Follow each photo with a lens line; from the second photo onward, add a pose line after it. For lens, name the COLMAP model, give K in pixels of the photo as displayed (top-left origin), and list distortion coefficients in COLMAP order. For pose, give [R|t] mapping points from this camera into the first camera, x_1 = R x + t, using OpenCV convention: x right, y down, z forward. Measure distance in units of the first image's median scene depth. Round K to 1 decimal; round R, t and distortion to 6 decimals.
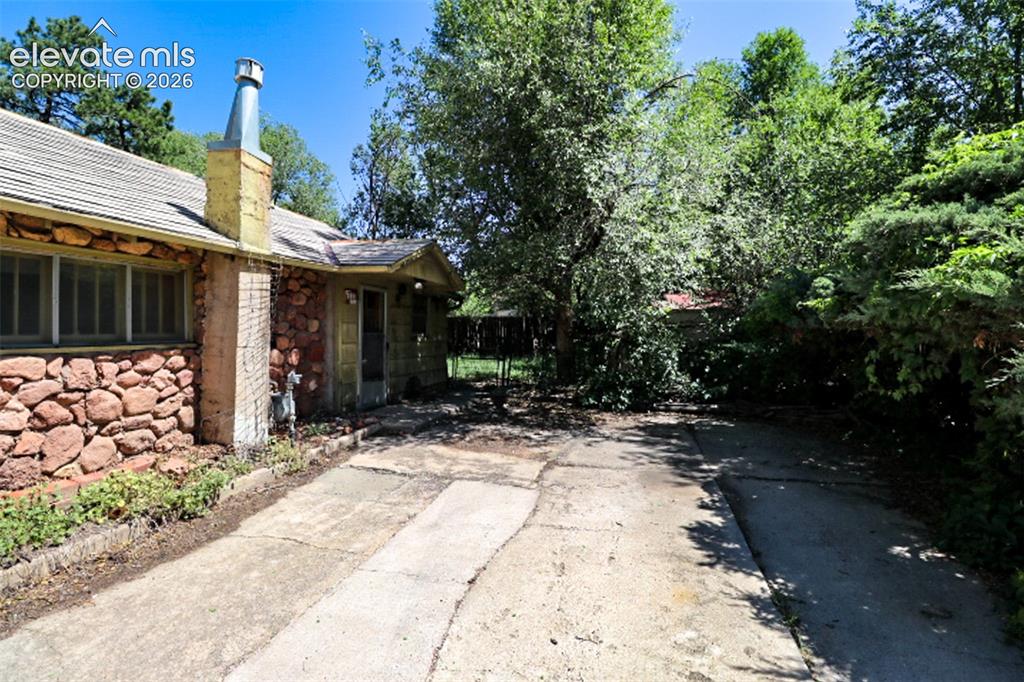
lens RADIAL K [[473.9, 0, 516.8], [0, 473.9, 336.7], [0, 0, 1]] dist [-0.012163, -0.007001]
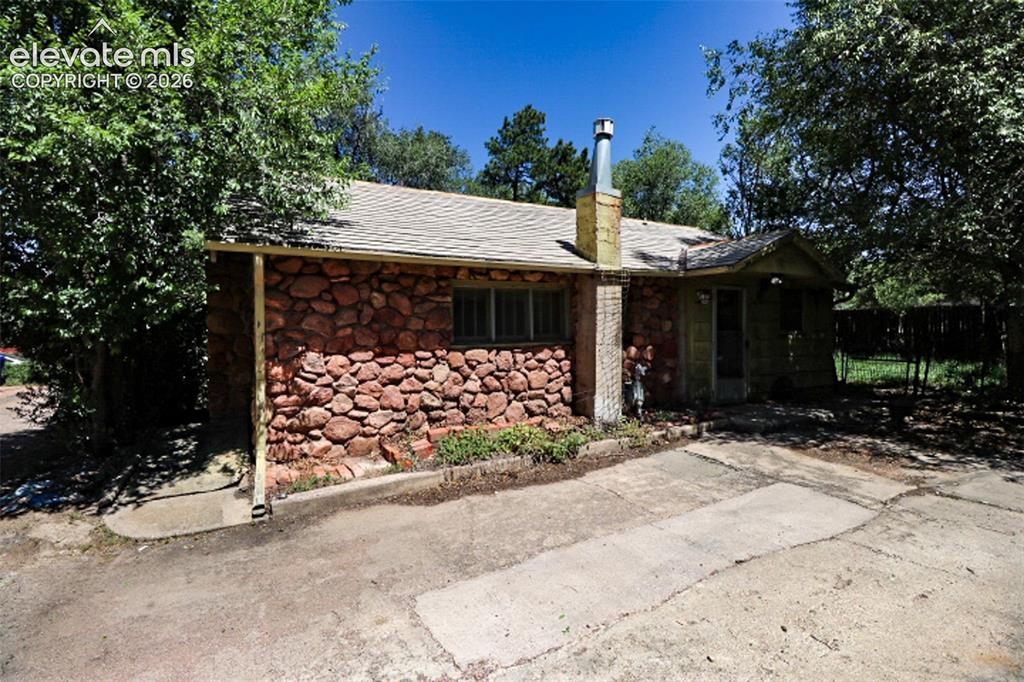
lens RADIAL K [[473.9, 0, 509.2], [0, 473.9, 339.2], [0, 0, 1]] dist [-0.012163, -0.007001]
pose [[0.676319, -0.003071, -0.736602, 0.205299], [0.010133, 0.999935, 0.005134, -0.000364], [0.736539, -0.010937, 0.676306, -0.063833]]
